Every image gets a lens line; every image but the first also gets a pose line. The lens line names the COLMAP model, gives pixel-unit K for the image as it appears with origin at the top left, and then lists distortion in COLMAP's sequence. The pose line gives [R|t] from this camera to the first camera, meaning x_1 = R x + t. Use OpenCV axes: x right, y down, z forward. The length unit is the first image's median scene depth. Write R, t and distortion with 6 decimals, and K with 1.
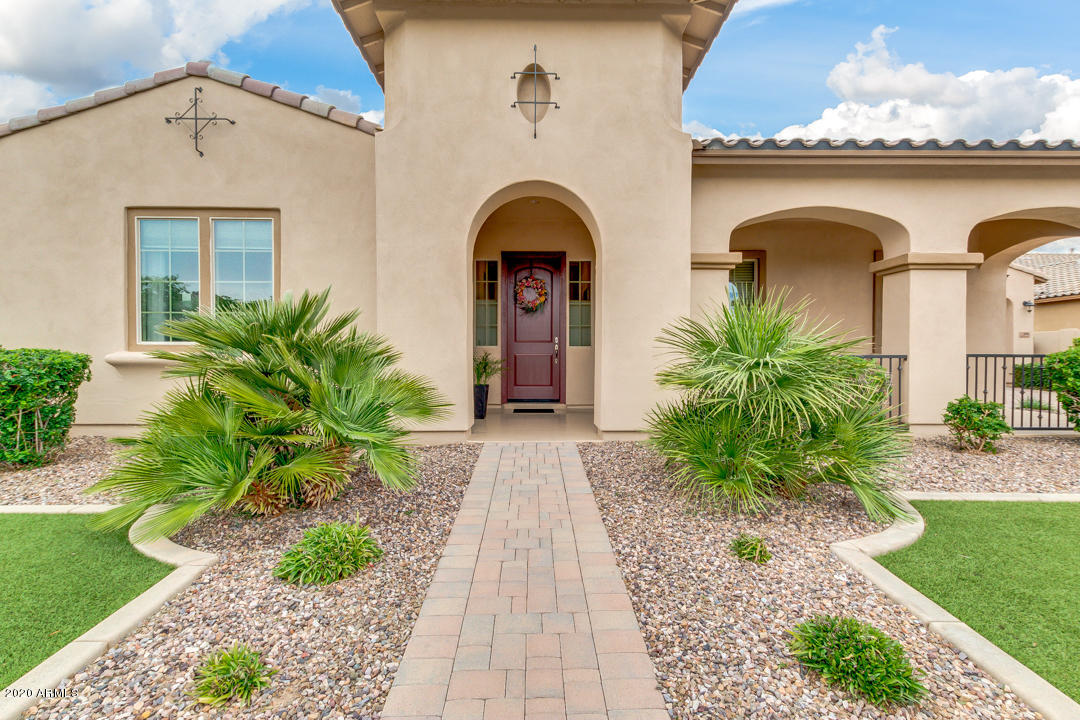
lens RADIAL K [[487.8, 0, 512.4], [0, 487.8, 334.6], [0, 0, 1]] dist [0.001158, 0.000377]
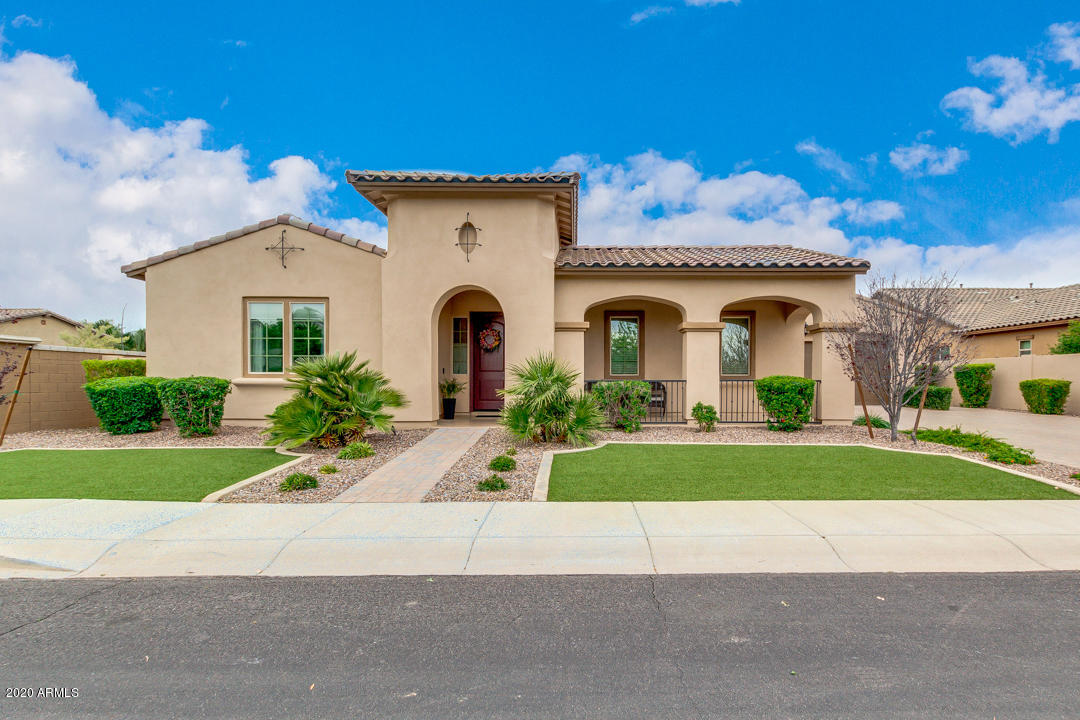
lens RADIAL K [[496.8, 0, 539.6], [0, 496.8, 353.2], [0, 0, 1]] dist [-0.000307, -0.000275]
pose [[0.999989, 0.001053, -0.004660, 0.321708], [-0.001104, 0.999938, -0.011116, -0.038195], [0.004648, 0.011121, 0.999927, -0.861468]]
